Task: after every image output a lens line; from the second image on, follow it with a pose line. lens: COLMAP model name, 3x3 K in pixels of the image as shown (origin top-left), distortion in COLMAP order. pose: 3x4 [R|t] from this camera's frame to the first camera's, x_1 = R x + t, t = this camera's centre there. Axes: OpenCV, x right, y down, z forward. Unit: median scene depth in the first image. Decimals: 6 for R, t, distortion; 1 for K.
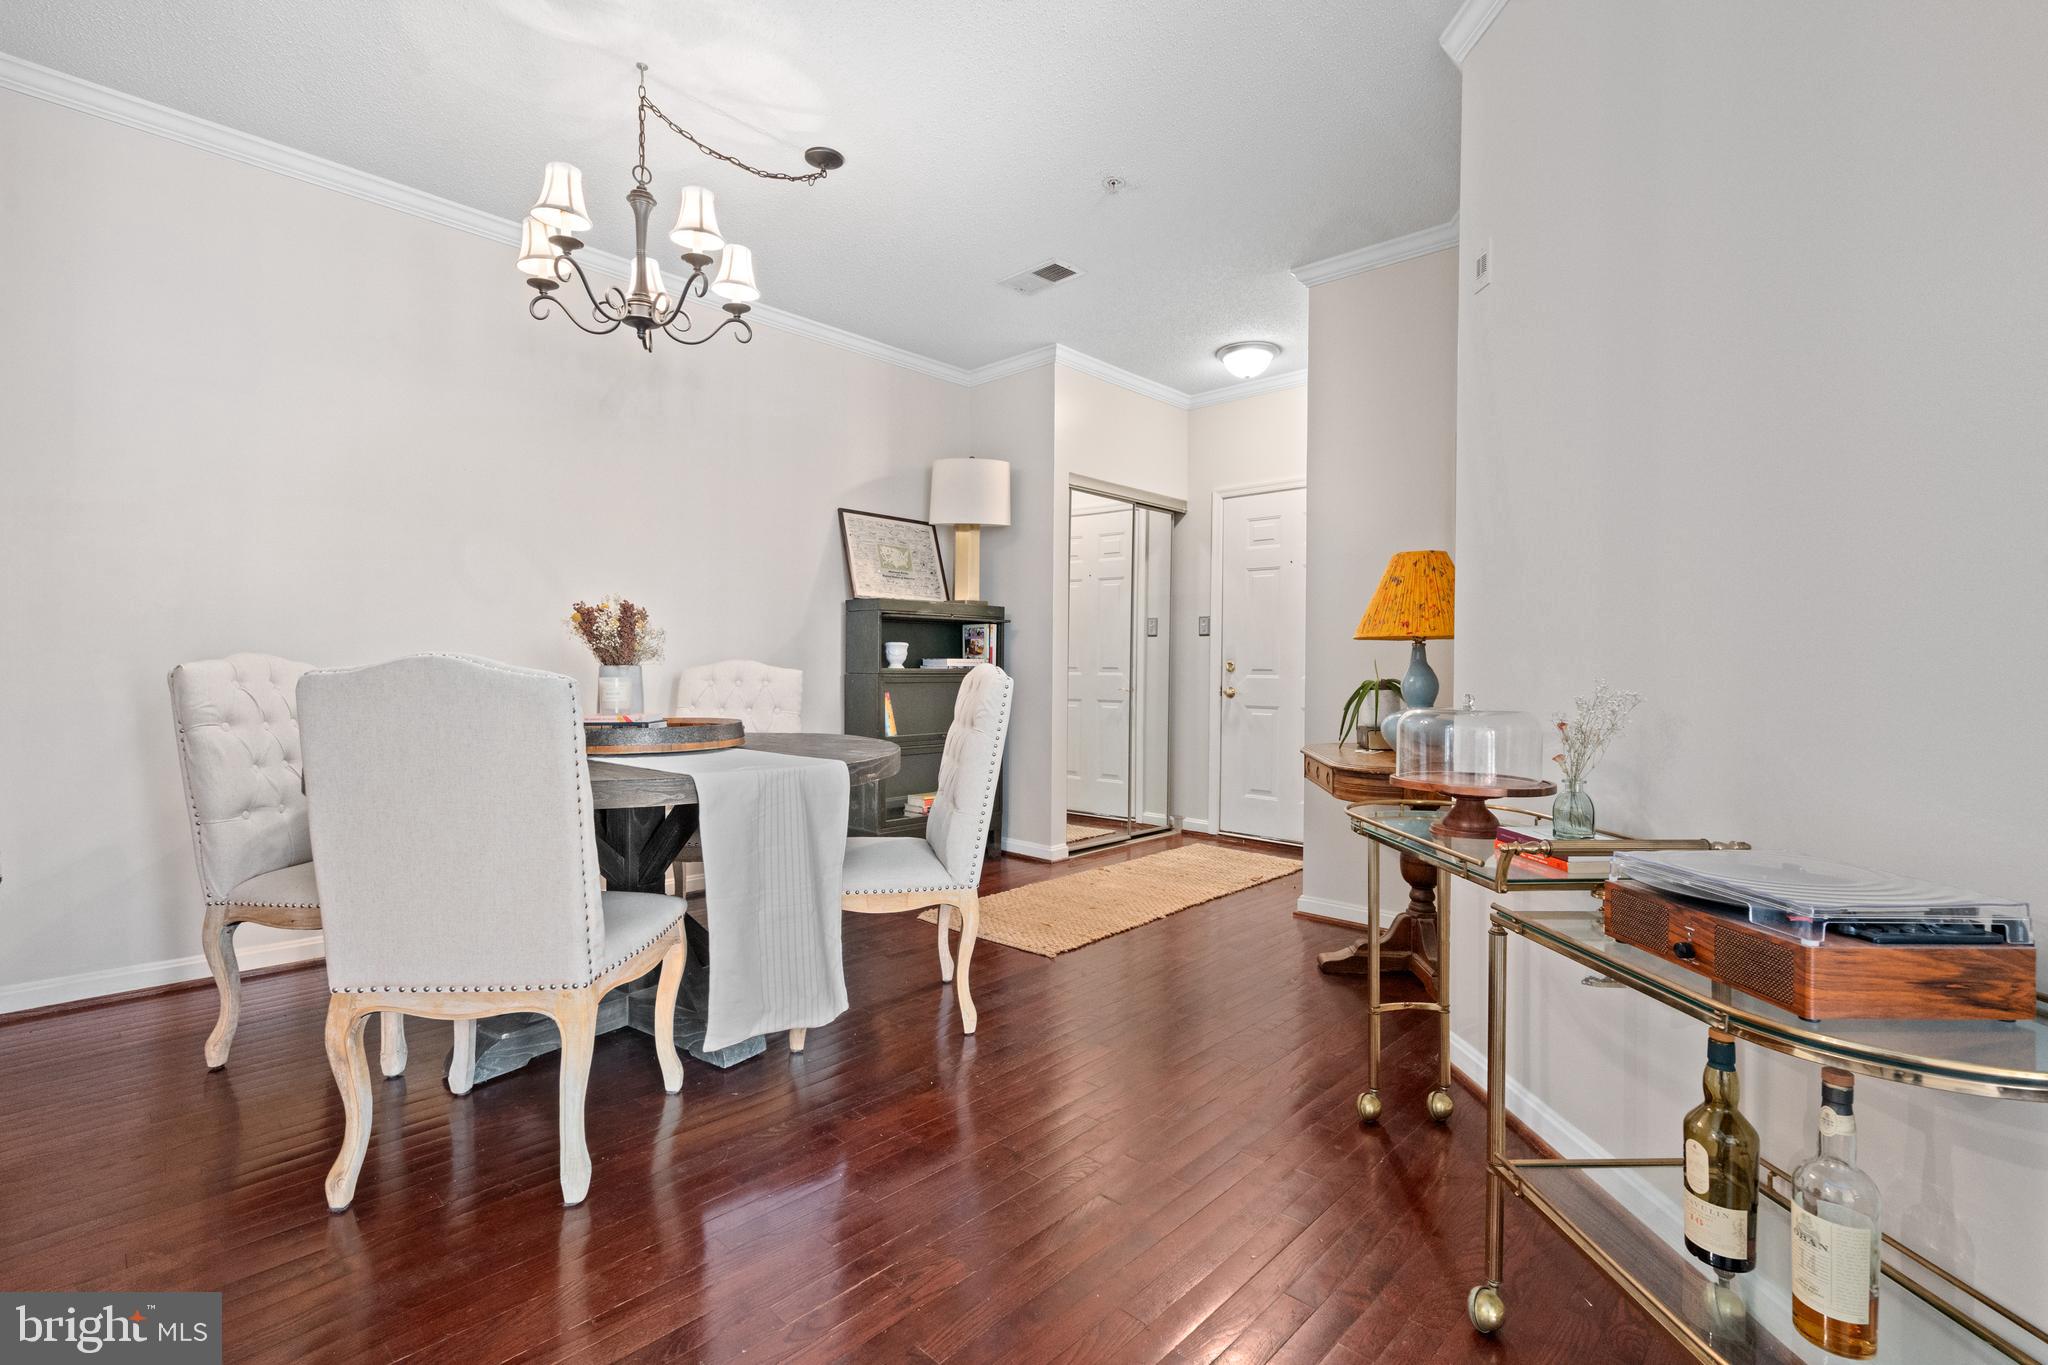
lens RADIAL K [[931.8, 0, 1024.2], [0, 931.8, 669.1], [0, 0, 1]] dist [-0.005231, 0.003821]
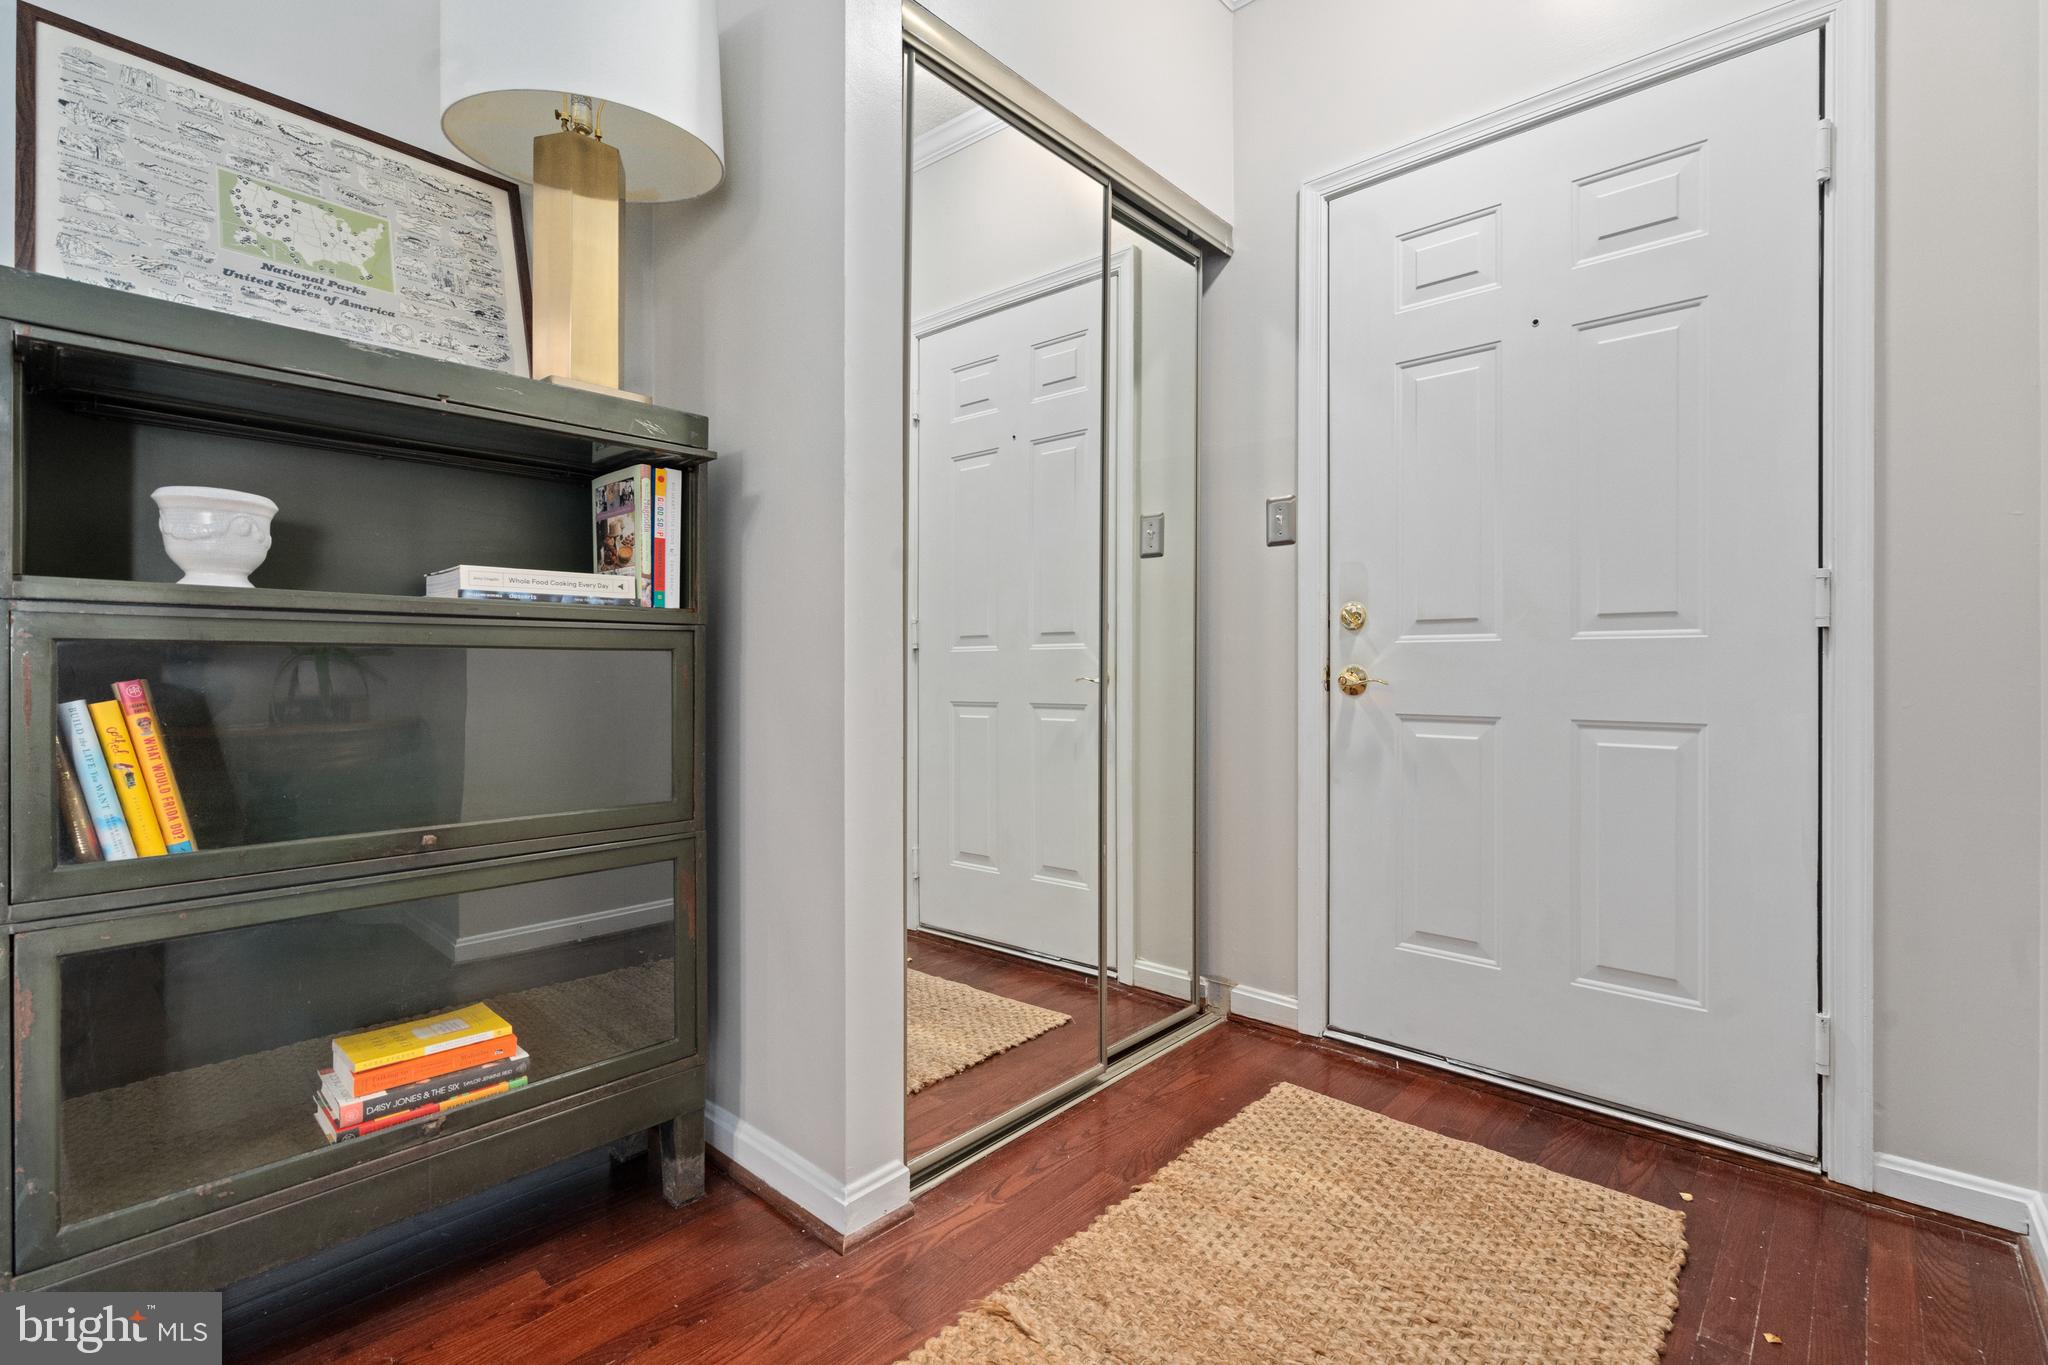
lens RADIAL K [[931.8, 0, 1031.5], [0, 931.8, 670.7], [0, 0, 1]] dist [-0.005231, 0.003821]
pose [[0.999423, -0.009503, 0.032611, 0.099519], [0.009690, 0.999938, -0.005554, 0.029655], [-0.032557, 0.005867, 0.999453, 0.847976]]
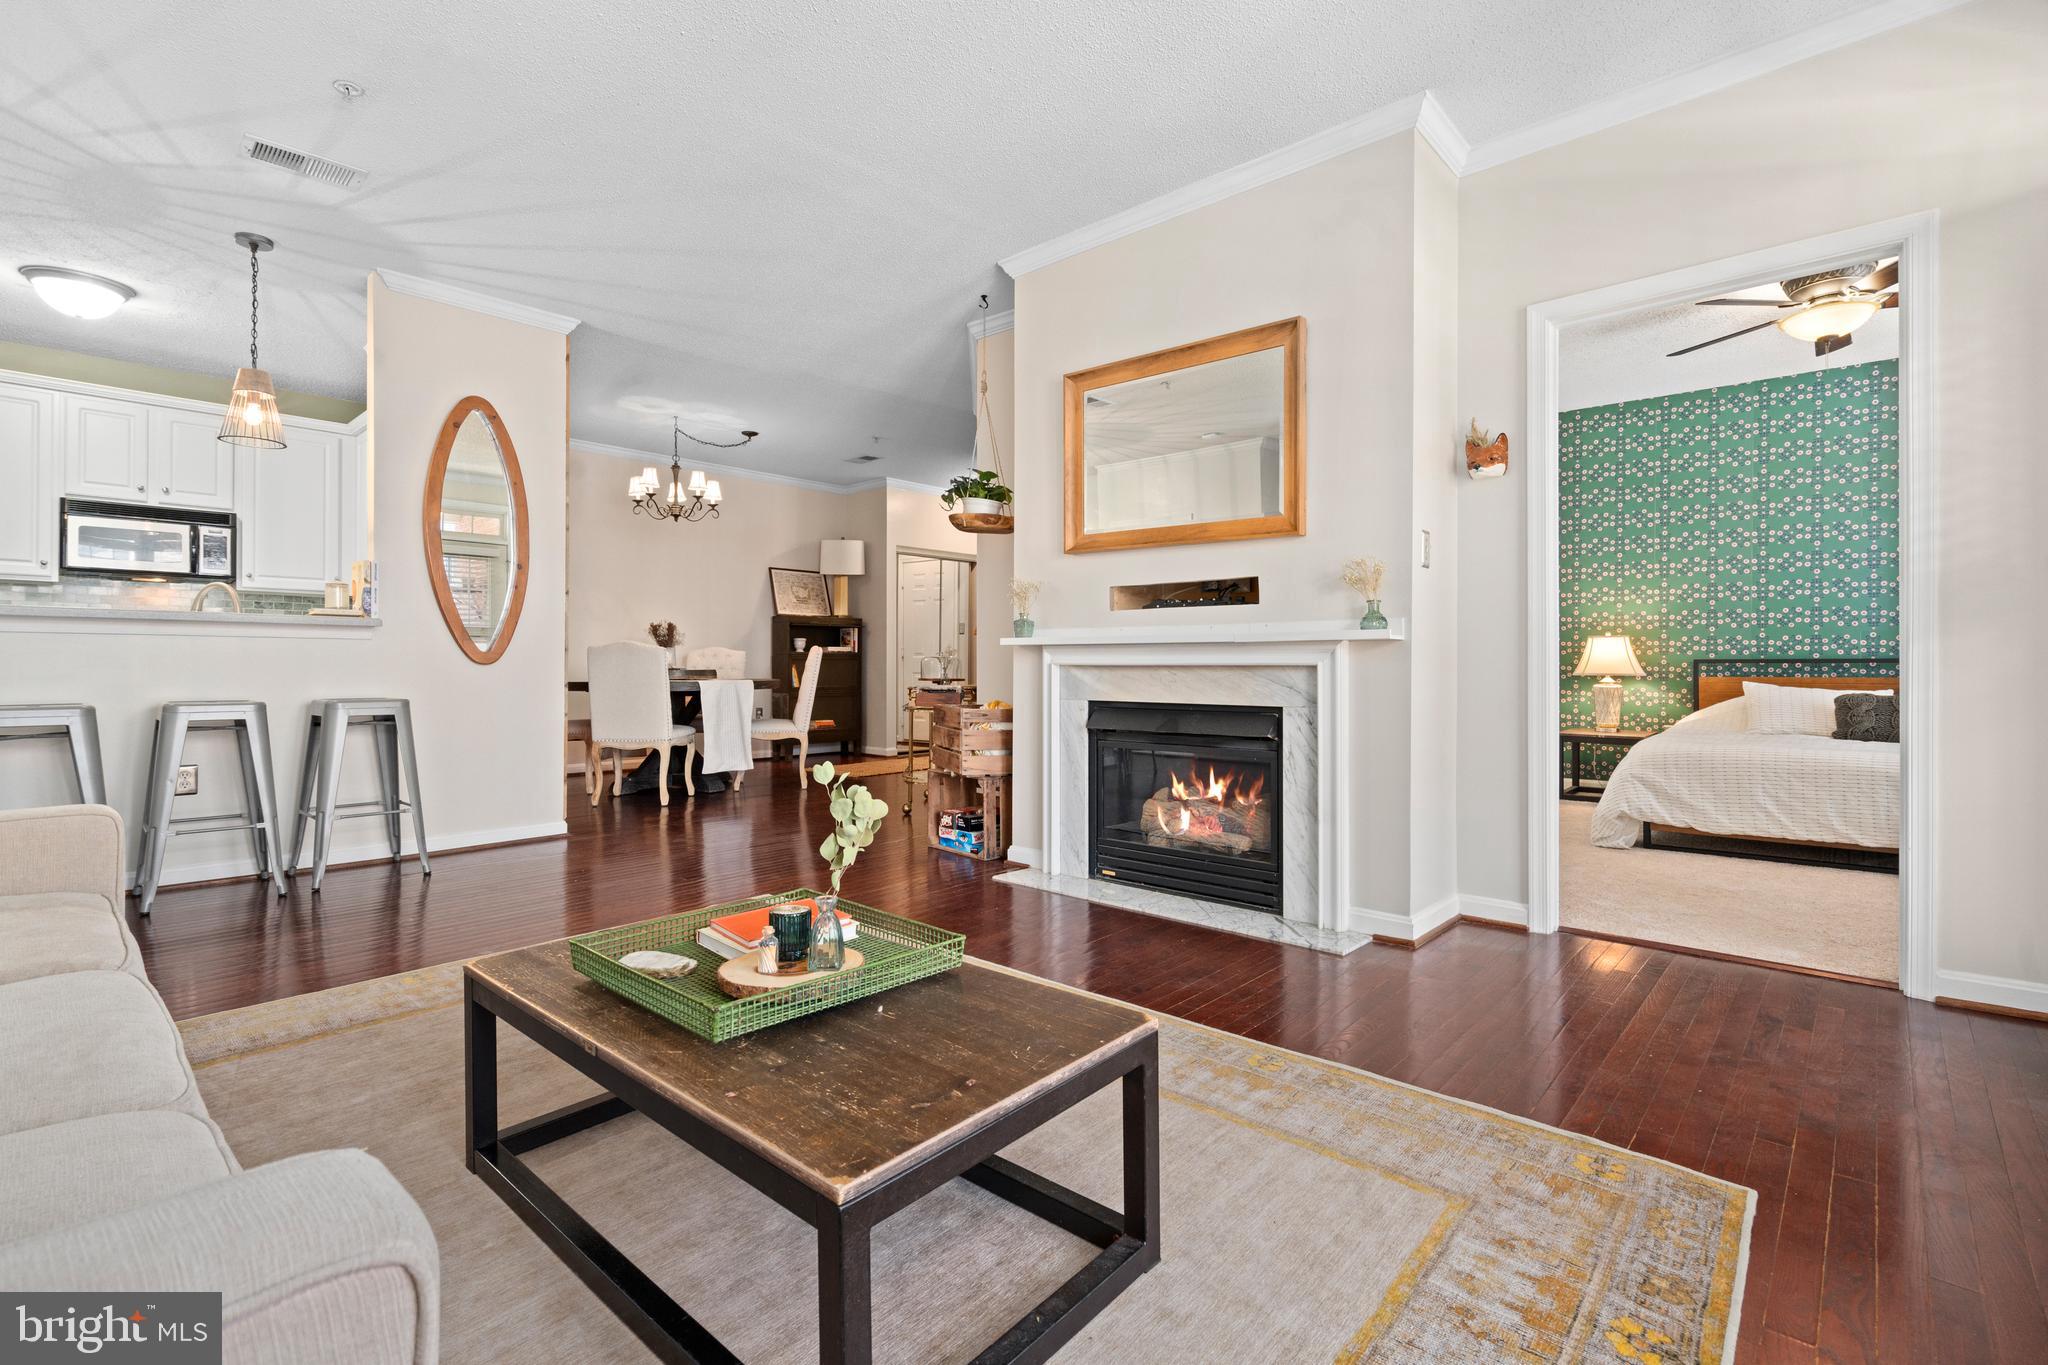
lens RADIAL K [[931.8, 0, 1044.9], [0, 931.8, 656.9], [0, 0, 1]] dist [-0.005231, 0.003821]
pose [[0.999246, -0.007956, 0.038004, 0.336585], [0.008404, 0.999897, -0.011644, 0.041292], [-0.037908, 0.011954, 0.999210, -1.063868]]
